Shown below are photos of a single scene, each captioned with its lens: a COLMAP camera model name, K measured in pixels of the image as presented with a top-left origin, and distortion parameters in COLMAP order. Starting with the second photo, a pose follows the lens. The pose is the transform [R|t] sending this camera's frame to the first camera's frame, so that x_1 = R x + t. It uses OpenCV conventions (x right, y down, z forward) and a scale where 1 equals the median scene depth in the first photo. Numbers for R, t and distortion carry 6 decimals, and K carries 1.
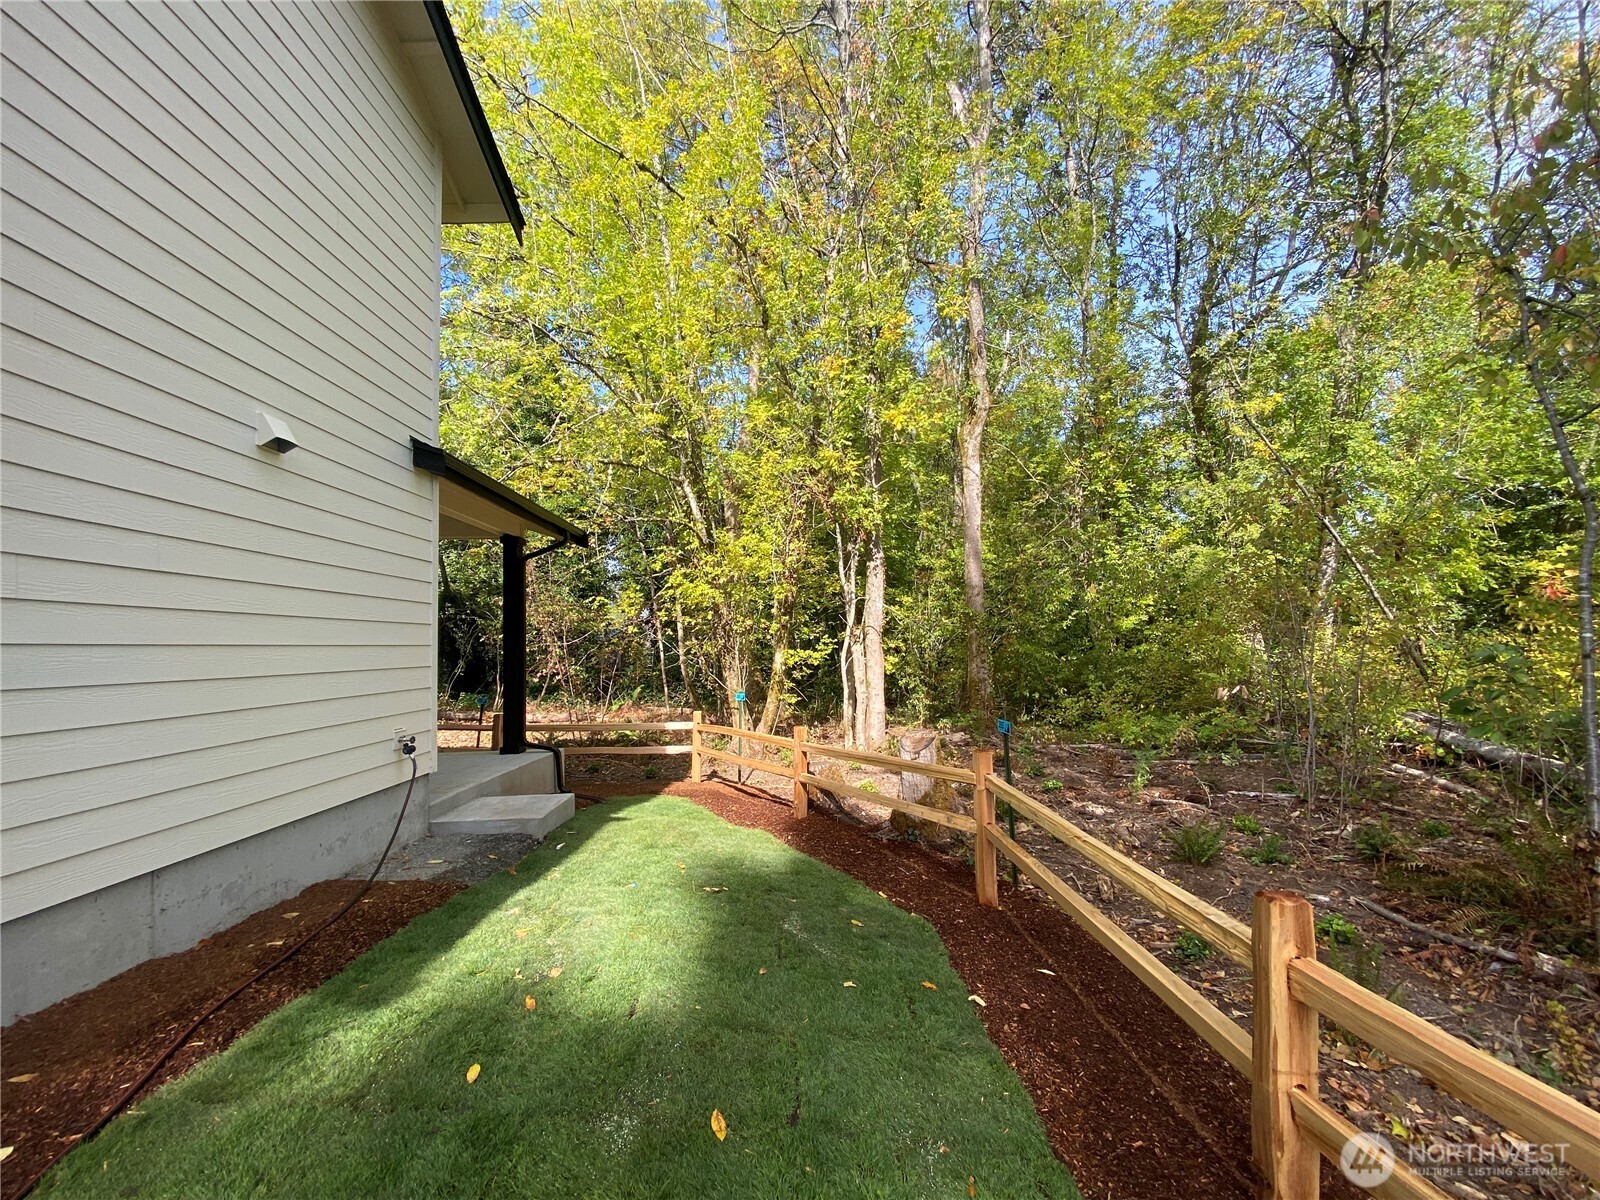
lens RADIAL K [[645.1, 0, 798.0], [0, 645.1, 602.8], [0, 0, 1]] dist [0.027146, -0.023882]
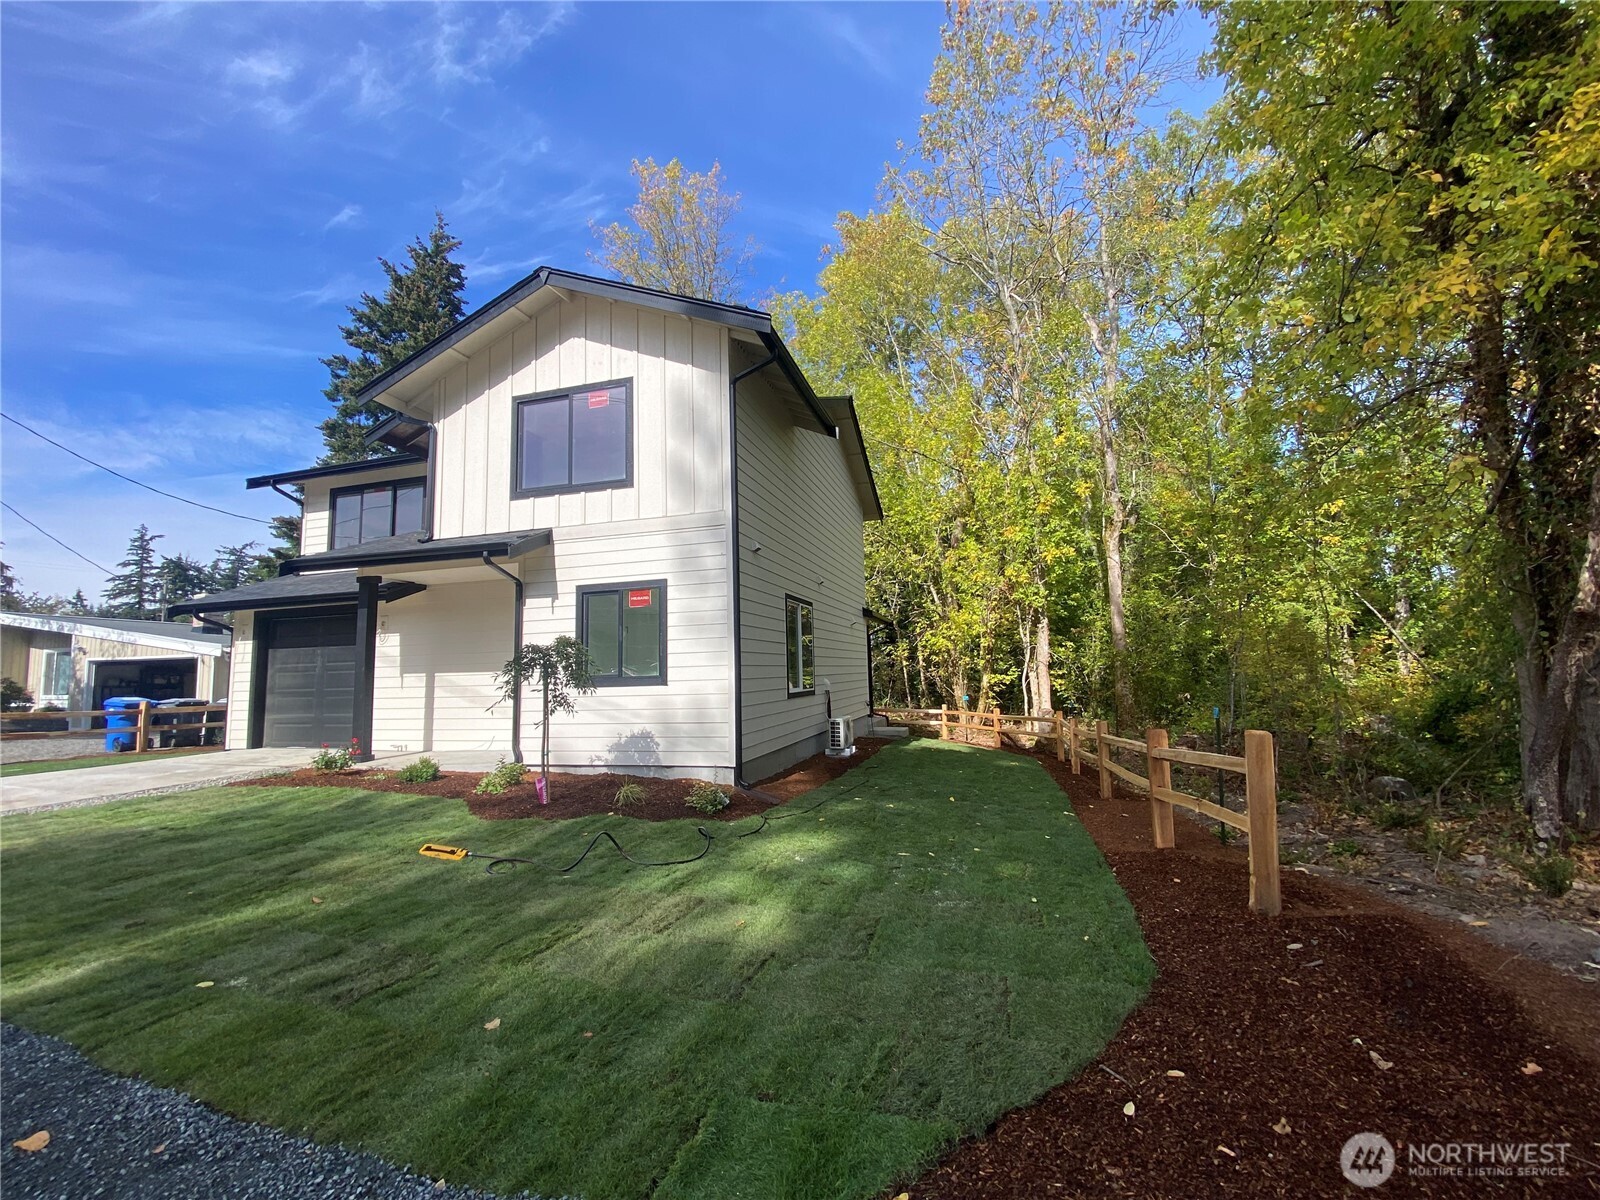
lens RADIAL K [[645.1, 0, 798.0], [0, 645.1, 602.8], [0, 0, 1]] dist [0.027146, -0.023882]
pose [[0.953072, -0.022574, -0.301900, 0.020702], [0.012898, 0.999338, -0.034005, -0.070108], [0.302468, 0.028516, 0.952733, -0.848400]]
